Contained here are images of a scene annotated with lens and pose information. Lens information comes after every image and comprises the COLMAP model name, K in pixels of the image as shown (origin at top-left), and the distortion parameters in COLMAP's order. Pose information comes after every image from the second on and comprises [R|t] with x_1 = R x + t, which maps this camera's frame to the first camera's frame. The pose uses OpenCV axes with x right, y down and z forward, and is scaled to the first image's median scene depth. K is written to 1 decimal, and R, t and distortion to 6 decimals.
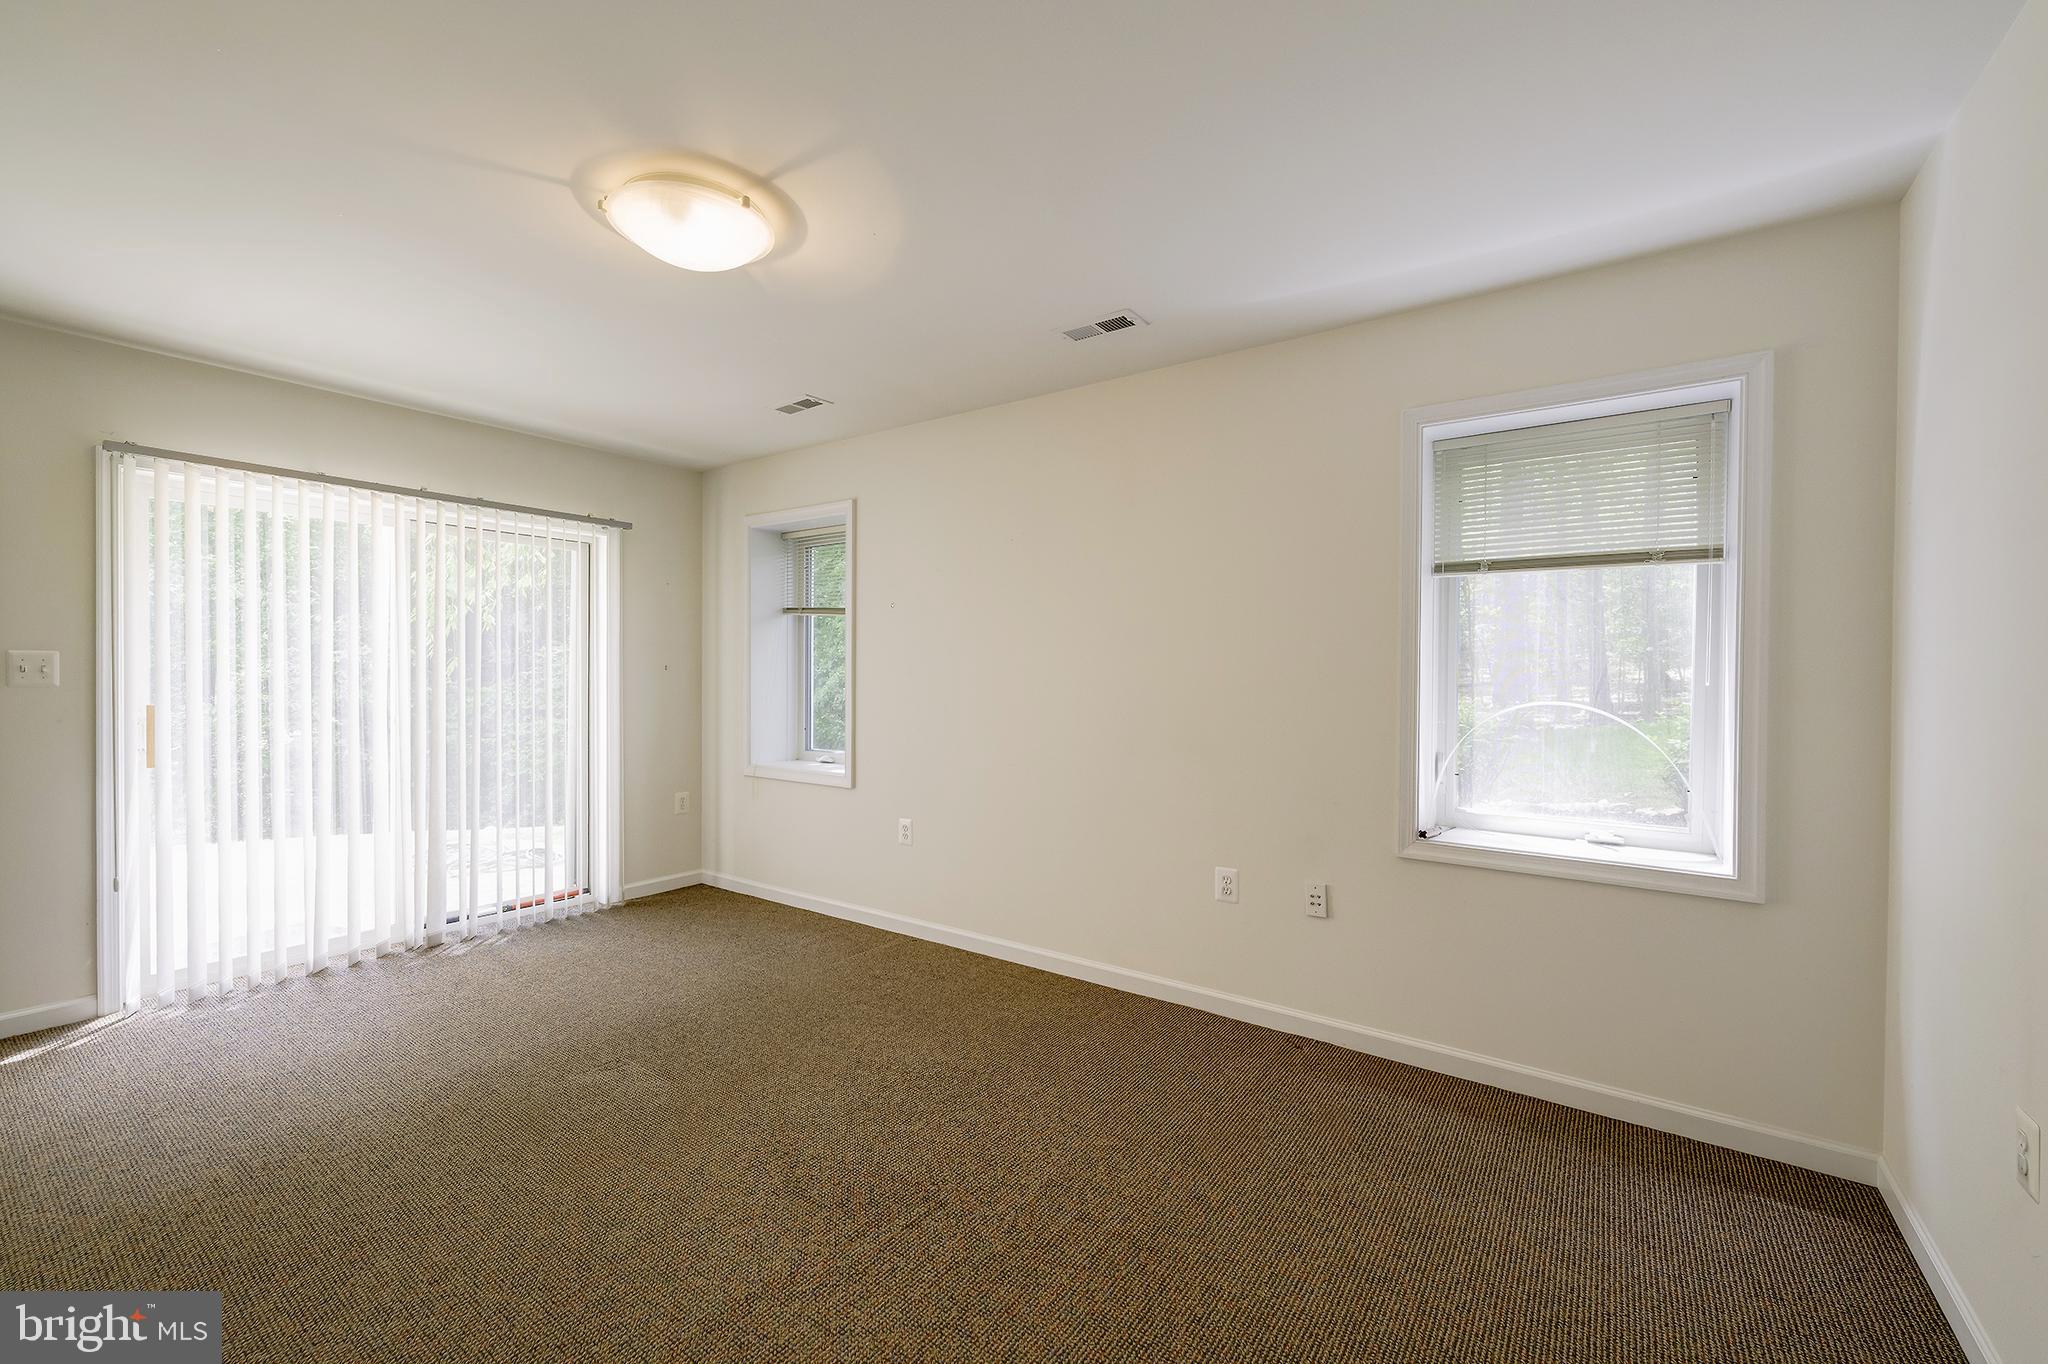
lens RADIAL K [[819.8, 0, 1011.4], [0, 819.8, 677.7], [0, 0, 1]] dist [-0.007218, 0.001042]
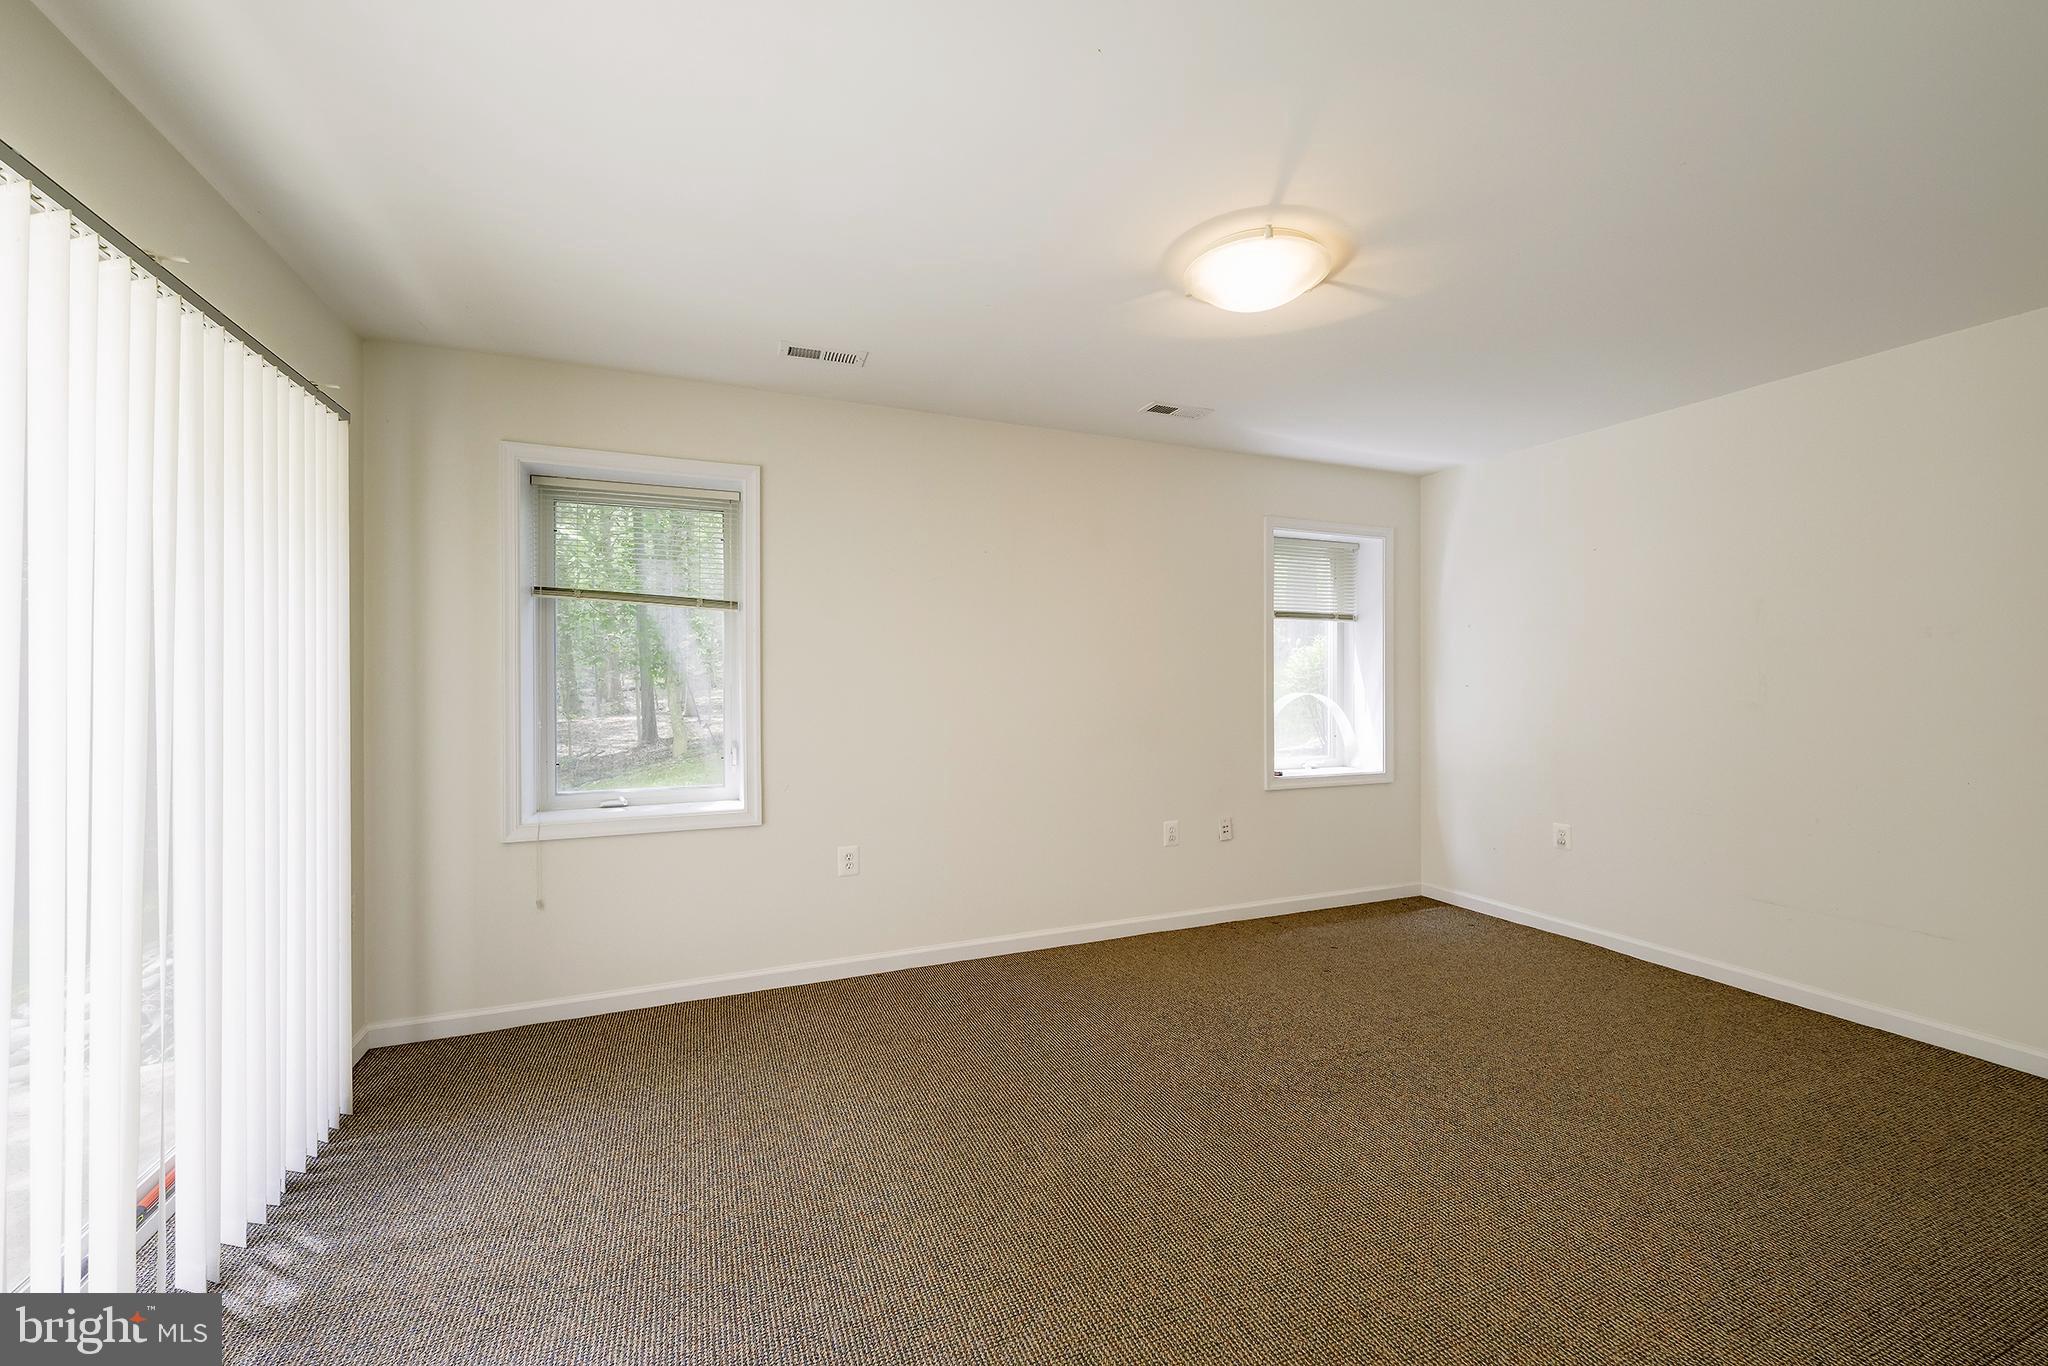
lens RADIAL K [[819.8, 0, 1013.2], [0, 819.8, 679.1], [0, 0, 1]] dist [-0.007218, 0.001042]
pose [[0.523783, 0.003127, 0.851846, -1.076897], [0.018788, 0.999708, -0.015222, 0.011795], [-0.851644, 0.023977, 0.523571, 0.521323]]
